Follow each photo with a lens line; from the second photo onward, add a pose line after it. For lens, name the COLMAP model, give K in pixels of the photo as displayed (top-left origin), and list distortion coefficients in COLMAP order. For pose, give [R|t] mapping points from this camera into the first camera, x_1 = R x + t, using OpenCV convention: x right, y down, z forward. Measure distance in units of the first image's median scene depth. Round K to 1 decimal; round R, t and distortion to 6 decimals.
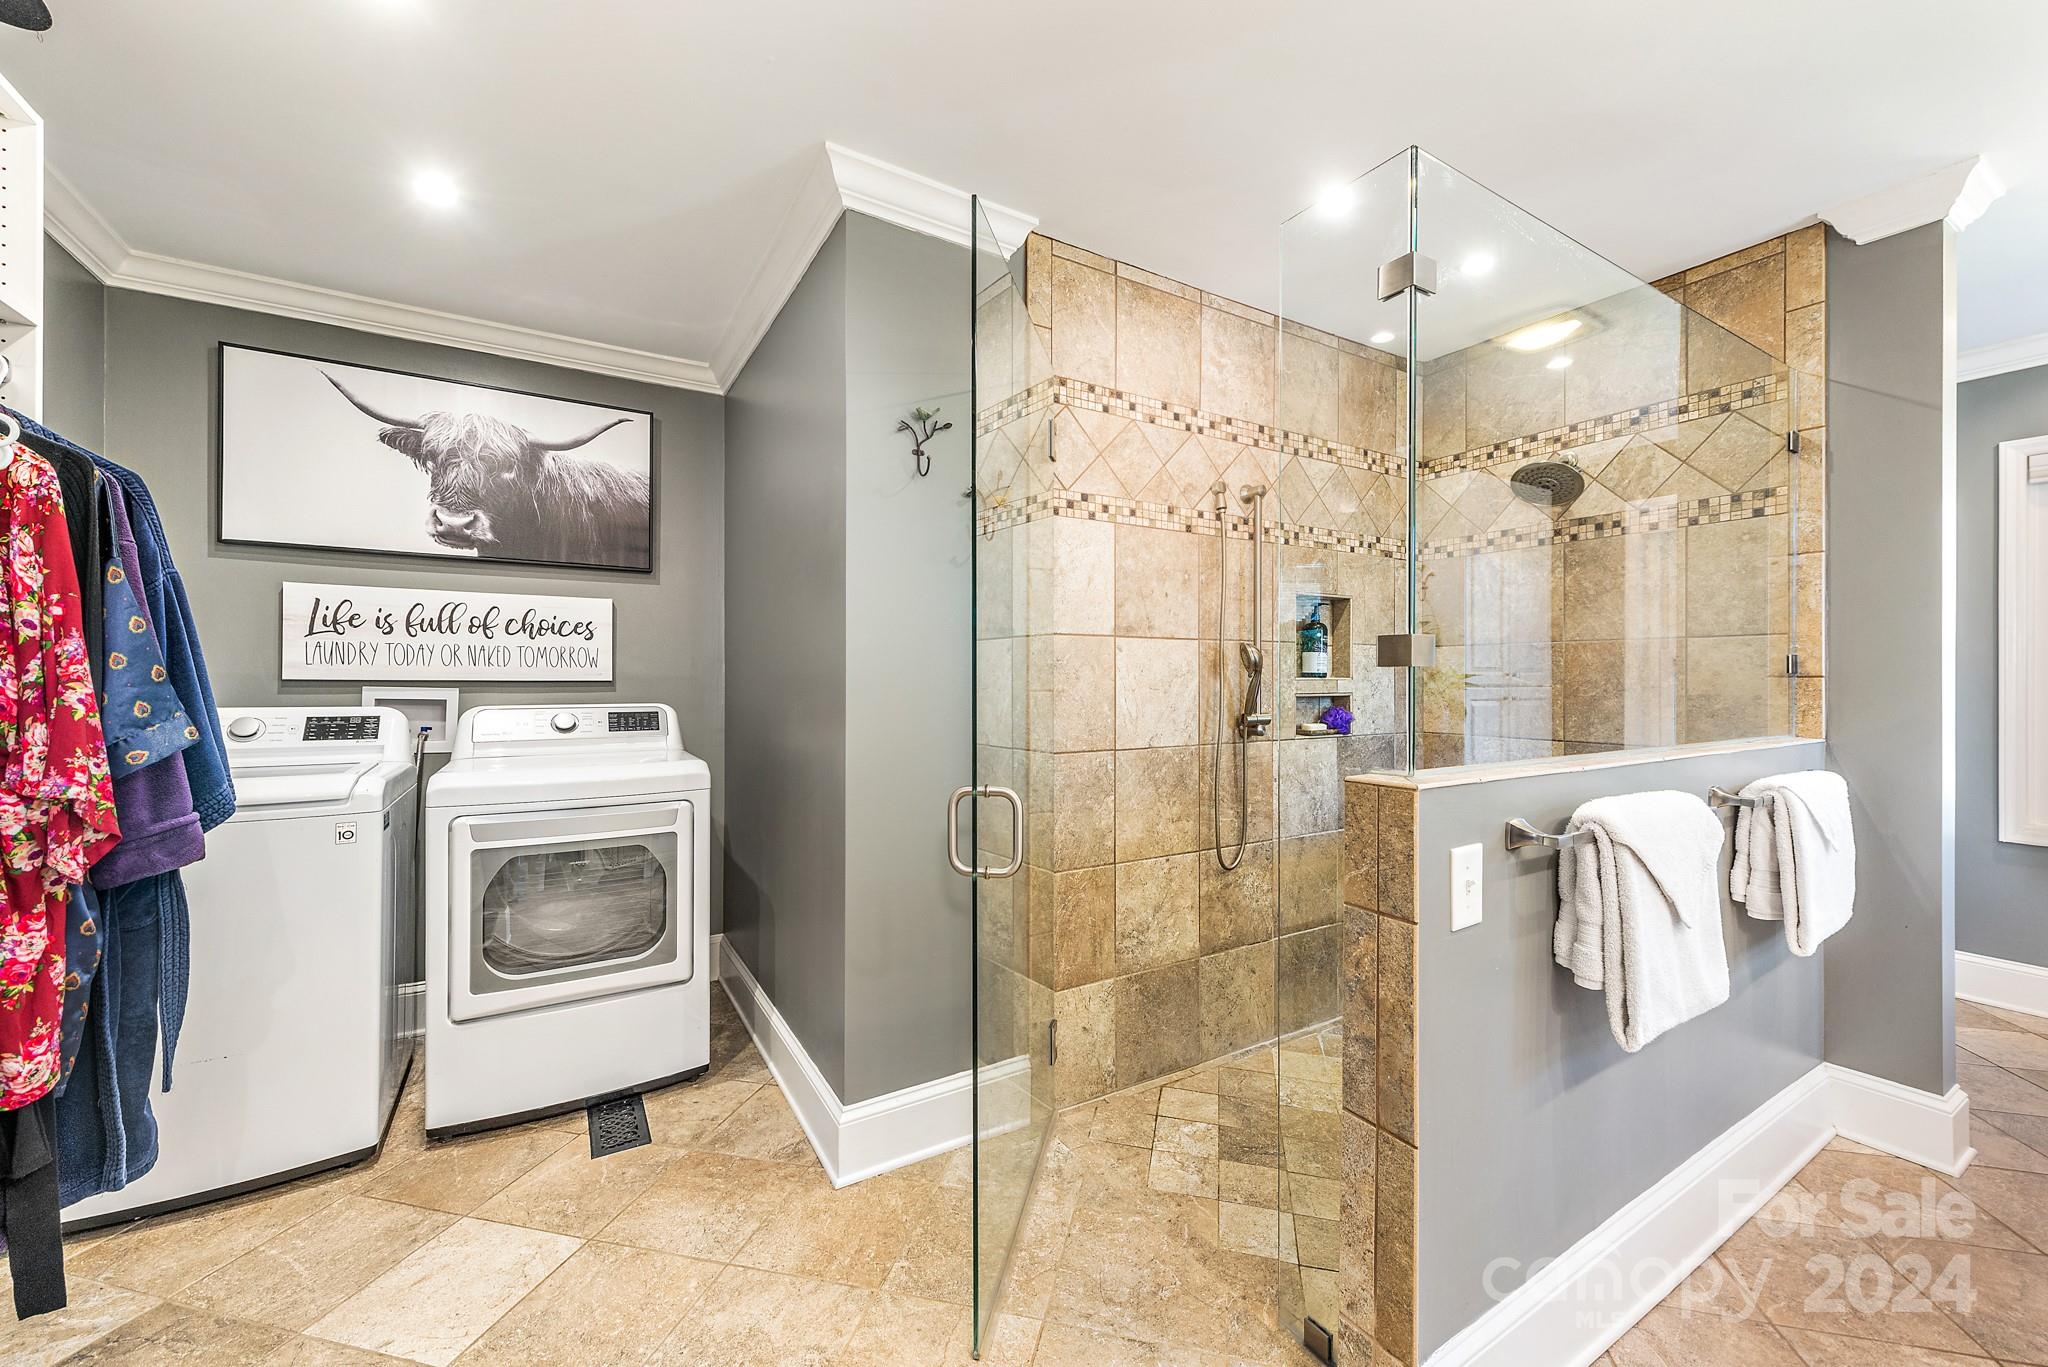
lens RADIAL K [[801.2, 0, 1032.9], [0, 801.2, 678.1], [0, 0, 1]] dist [0.008330, -0.000571]
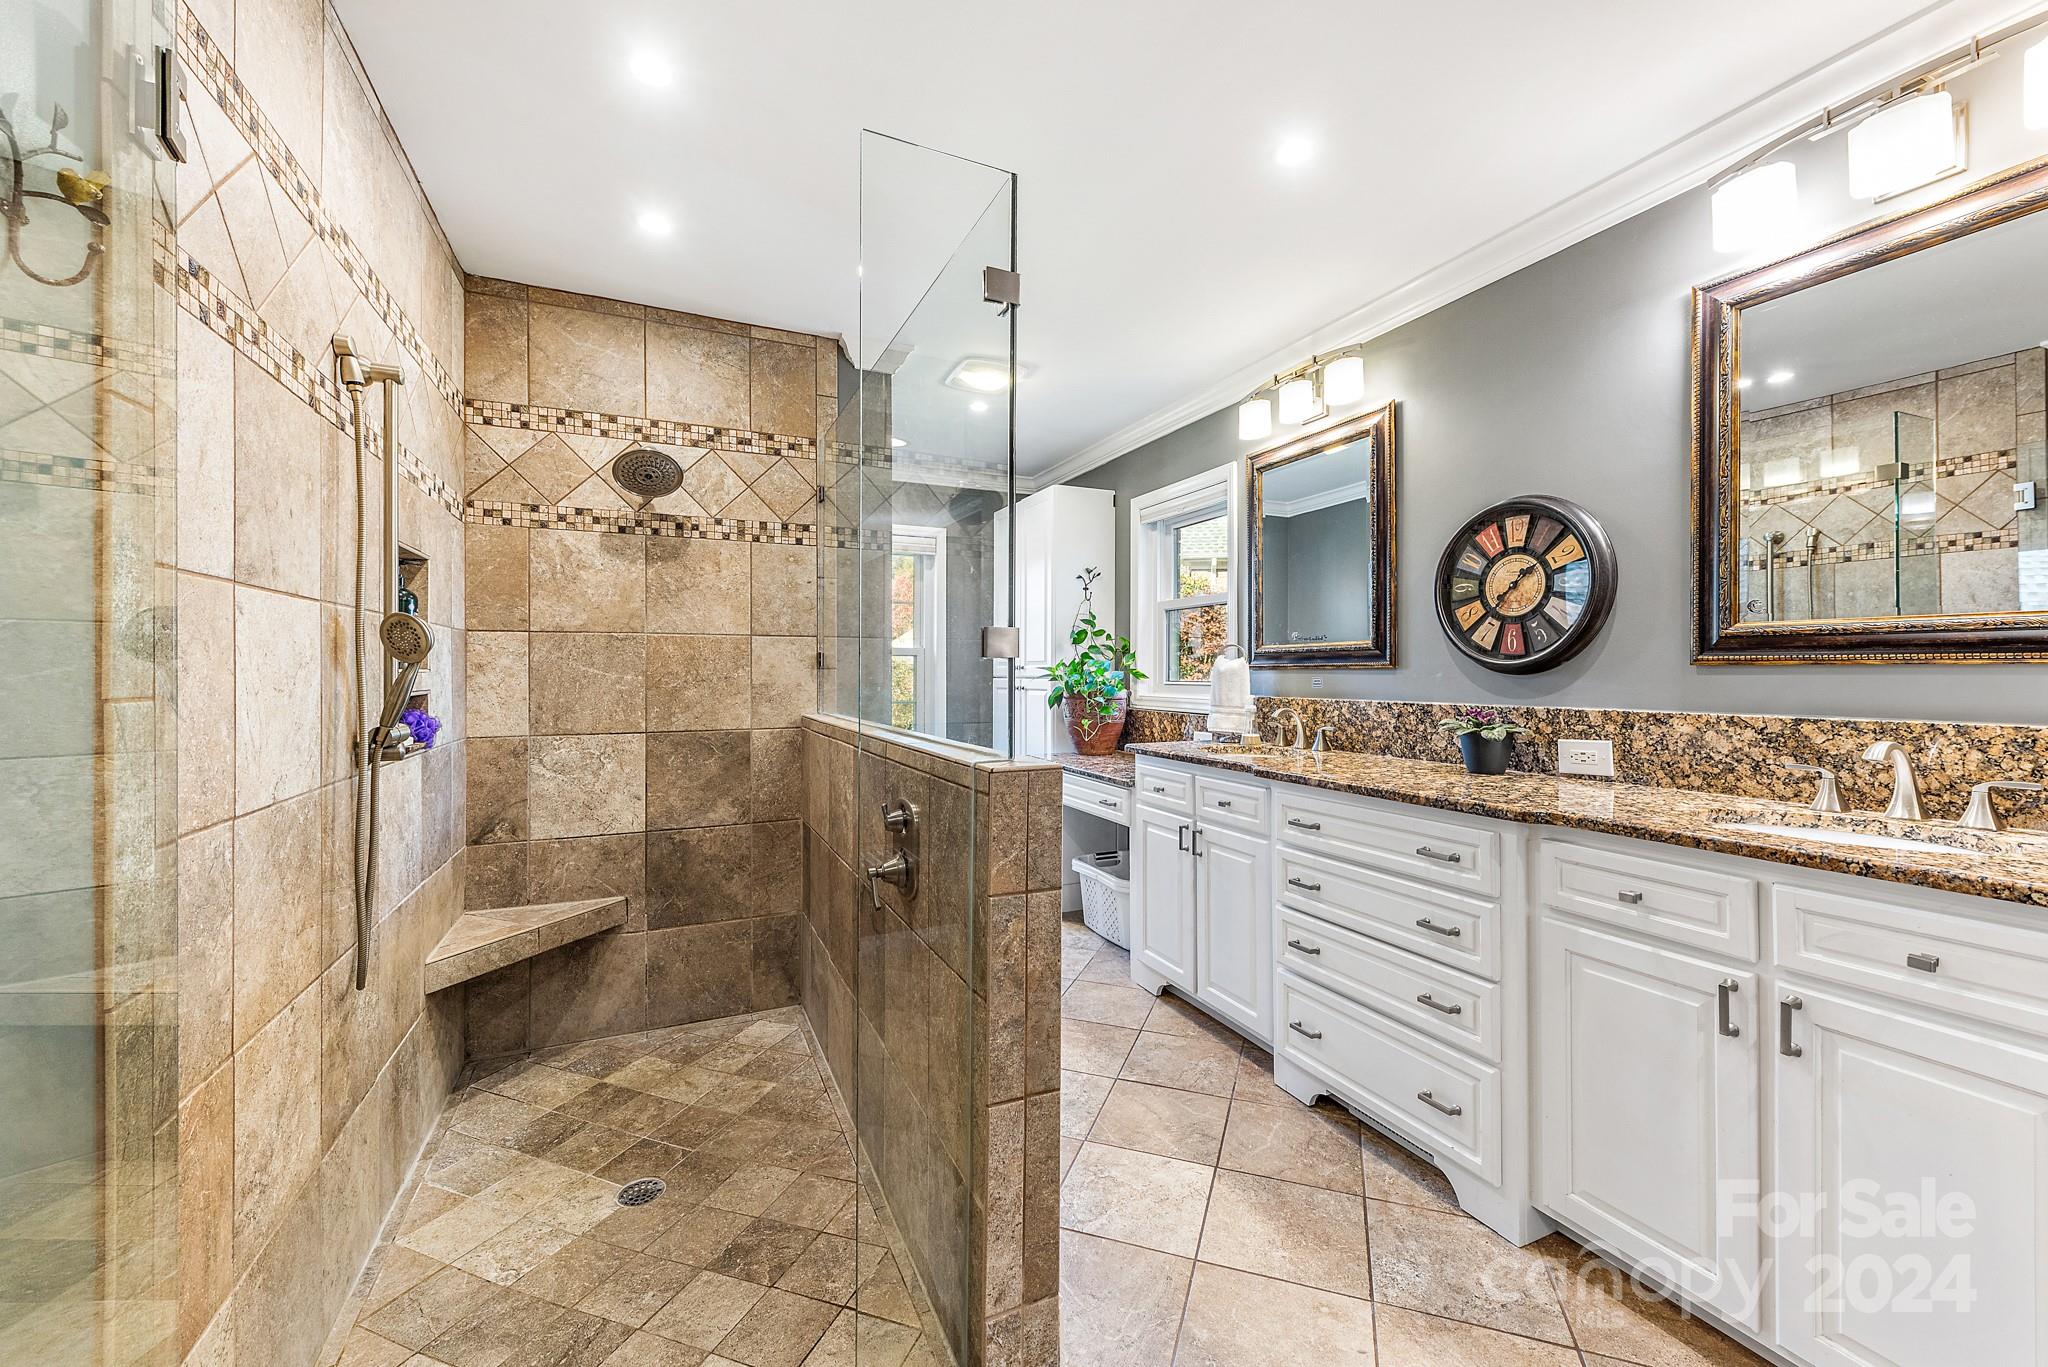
lens RADIAL K [[801.2, 0, 1032.9], [0, 801.2, 678.1], [0, 0, 1]] dist [0.008330, -0.000571]
pose [[0.111649, -0.009572, 0.993702, -0.301093], [0.001240, 0.999954, 0.009493, 0.001424], [-0.993747, 0.000172, 0.111656, 0.434736]]
